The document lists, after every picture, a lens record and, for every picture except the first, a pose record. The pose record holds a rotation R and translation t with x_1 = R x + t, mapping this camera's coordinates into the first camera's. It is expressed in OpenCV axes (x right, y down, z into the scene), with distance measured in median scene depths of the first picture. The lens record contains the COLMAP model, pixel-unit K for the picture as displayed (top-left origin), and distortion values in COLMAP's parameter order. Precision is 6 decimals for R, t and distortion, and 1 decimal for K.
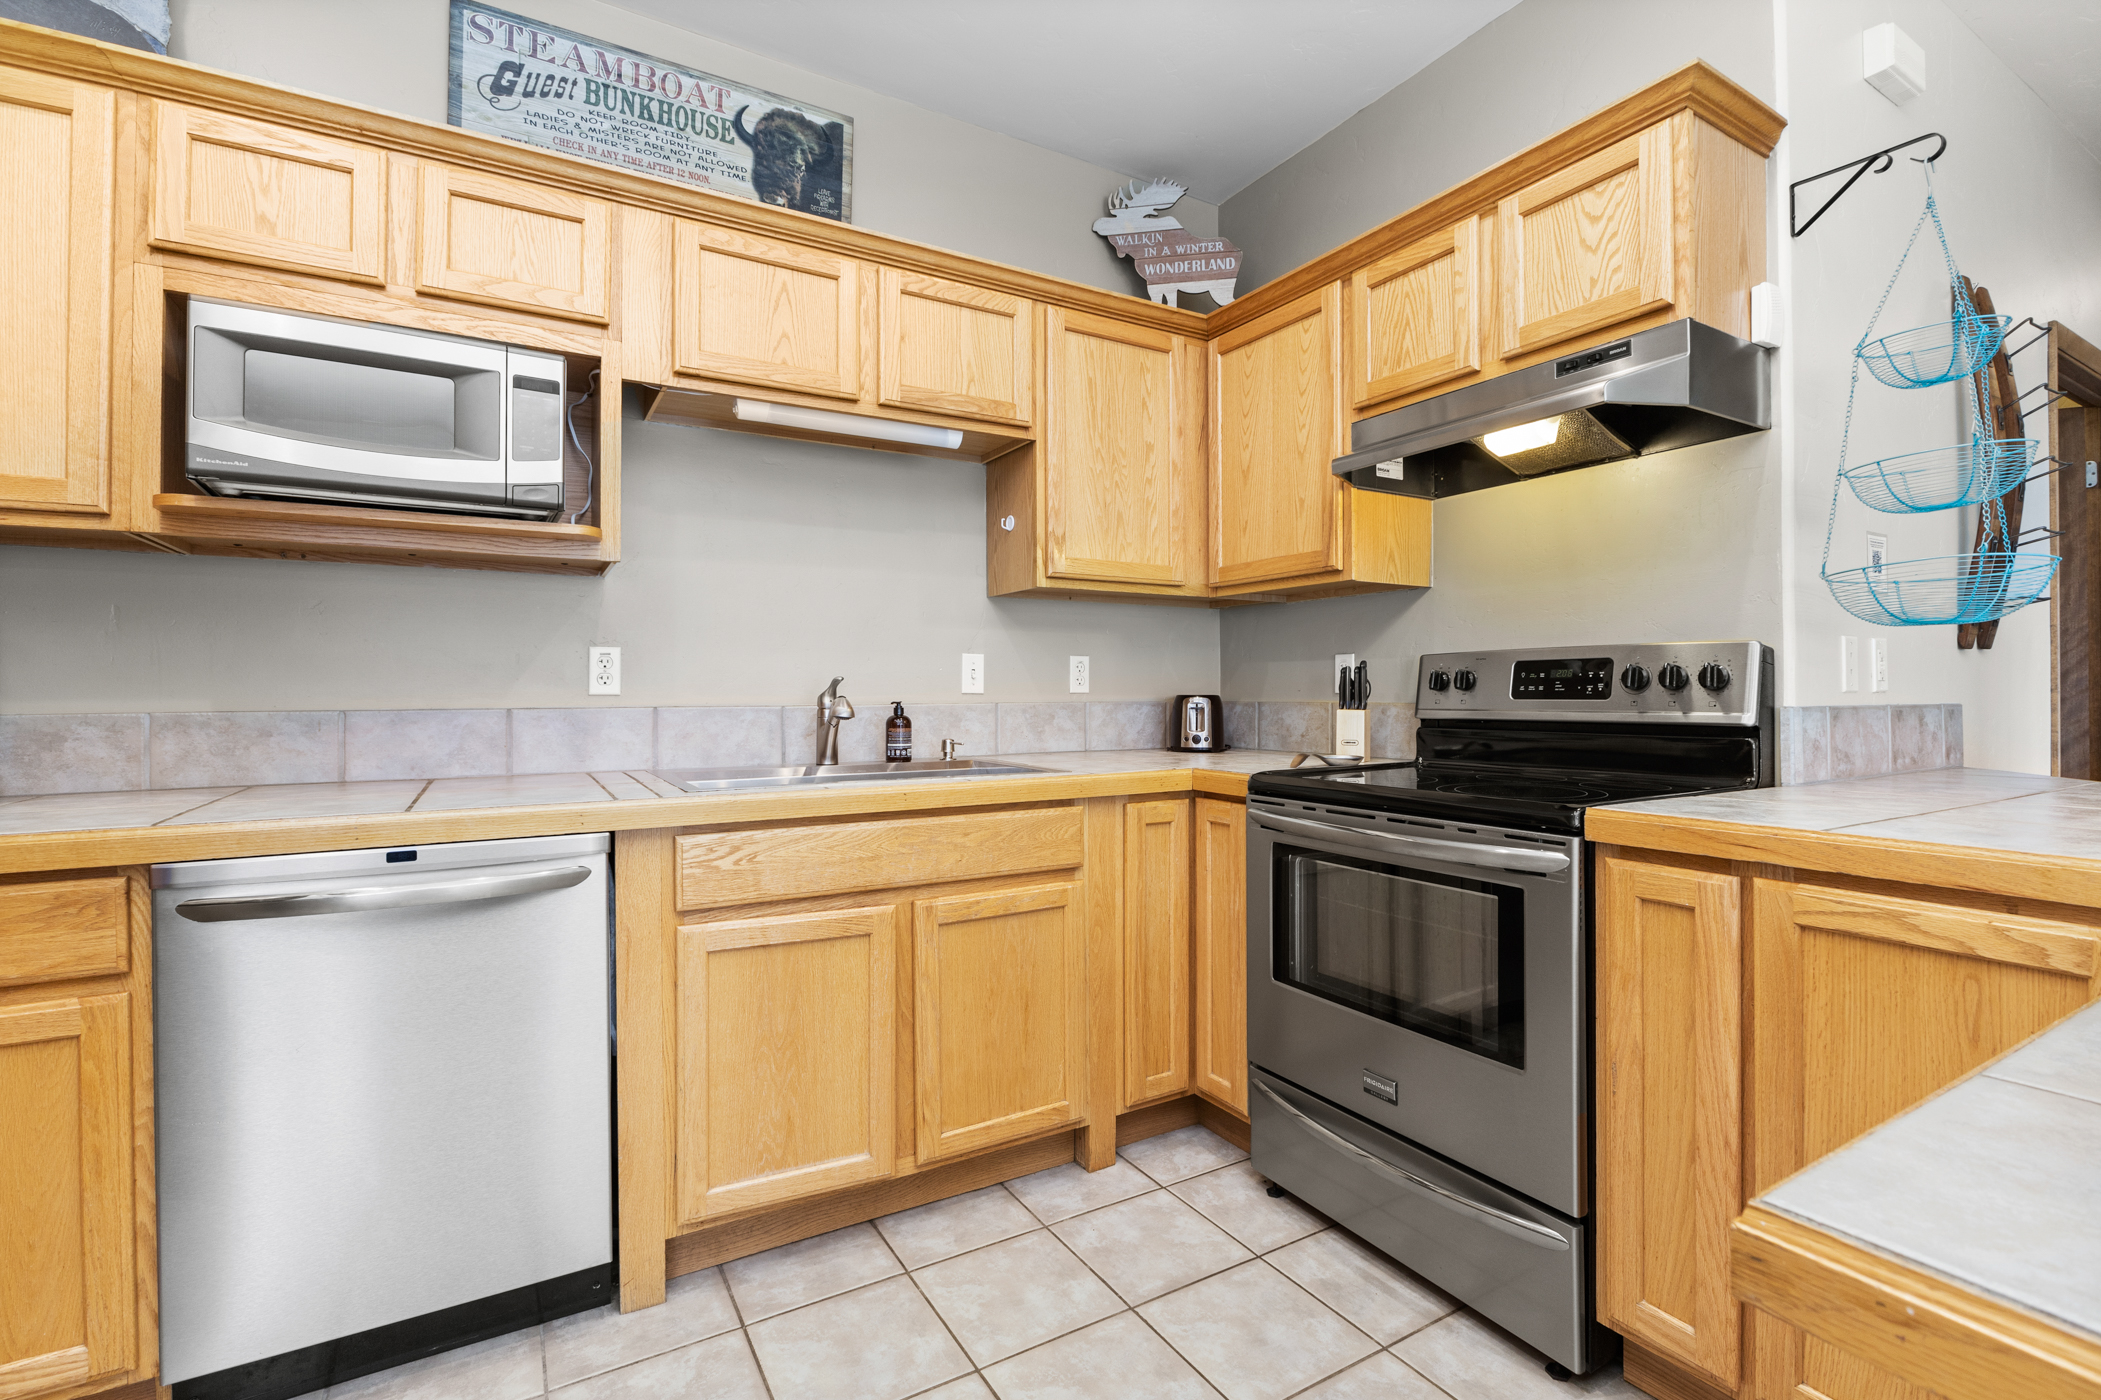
lens RADIAL K [[969.7, 0, 1052.0], [0, 969.7, 702.5], [0, 0, 1]] dist [-0.000089, -0.001277]
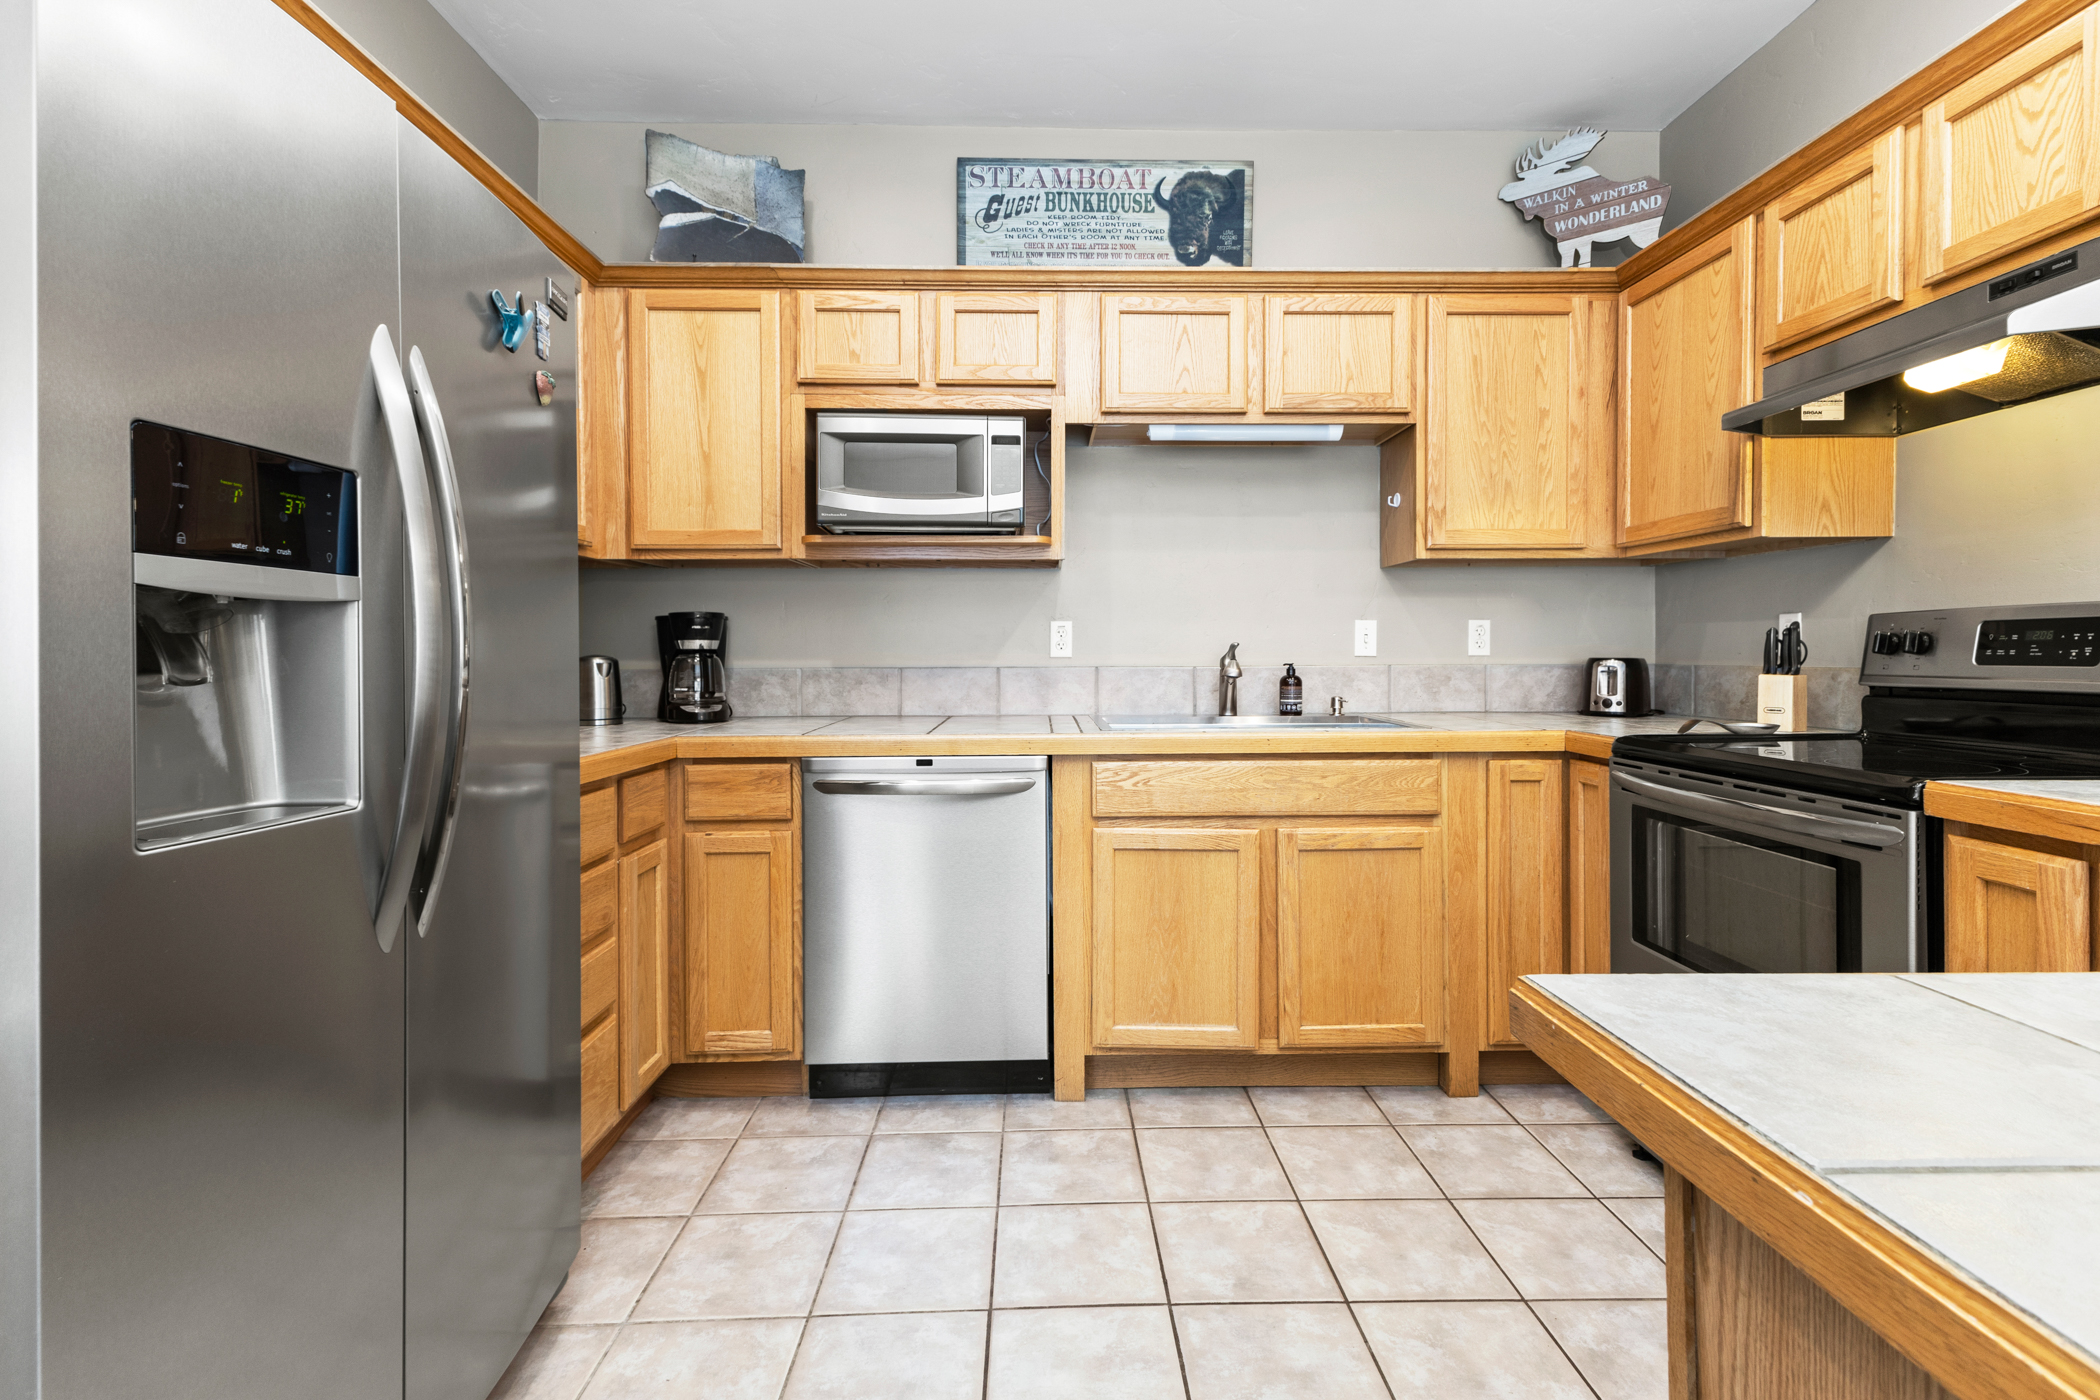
lens RADIAL K [[974.9, 0, 1054.7], [0, 974.9, 687.2], [0, 0, 1]] dist [0.063114, -0.000574]
pose [[0.878401, 0.018129, -0.477581, 0.188971], [-0.005075, 0.999578, 0.028611, -0.005604], [0.477898, -0.022708, 0.878122, -0.199075]]
